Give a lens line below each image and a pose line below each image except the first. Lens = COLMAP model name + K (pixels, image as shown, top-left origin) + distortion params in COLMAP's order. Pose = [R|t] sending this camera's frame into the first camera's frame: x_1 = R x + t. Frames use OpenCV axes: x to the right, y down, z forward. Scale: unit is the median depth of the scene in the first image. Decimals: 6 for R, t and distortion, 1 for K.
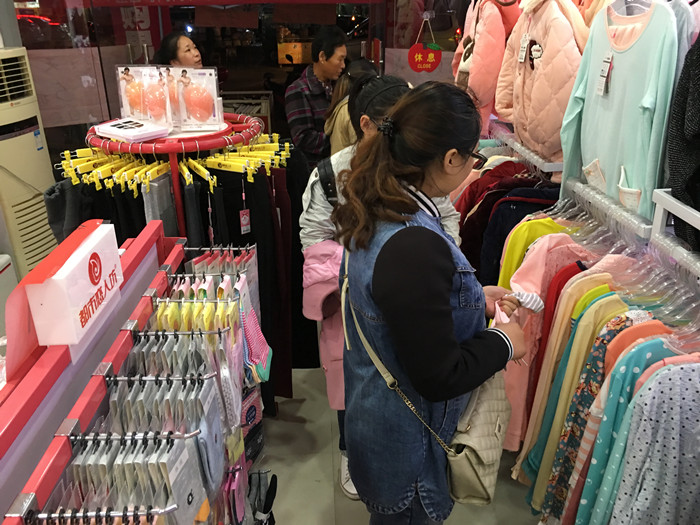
lens RADIAL K [[594.9, 0, 350.0], [0, 594.9, 259.5], [0, 0, 1]] dist [0.084221, -0.116362]
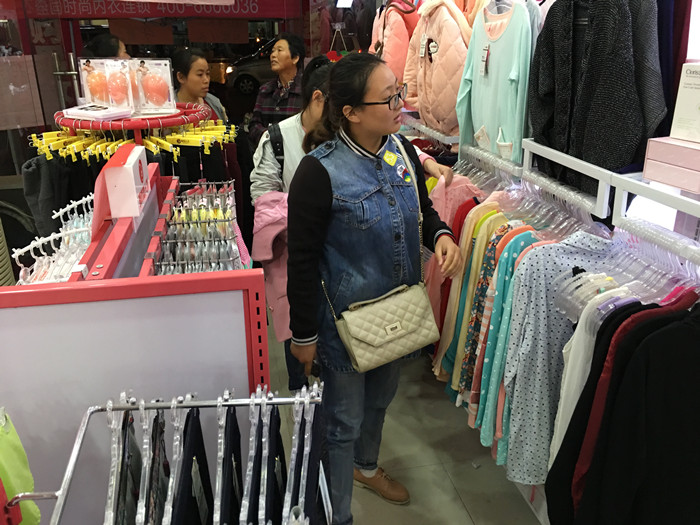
lens RADIAL K [[584.2, 0, 360.0], [0, 584.2, 263.6], [0, 0, 1]] dist [0.031193, -0.015175]
pose [[0.985678, -0.054181, 0.159700, -0.068215], [0.057584, 0.998200, -0.016752, 0.127994], [-0.158505, 0.025708, 0.987023, -0.191787]]
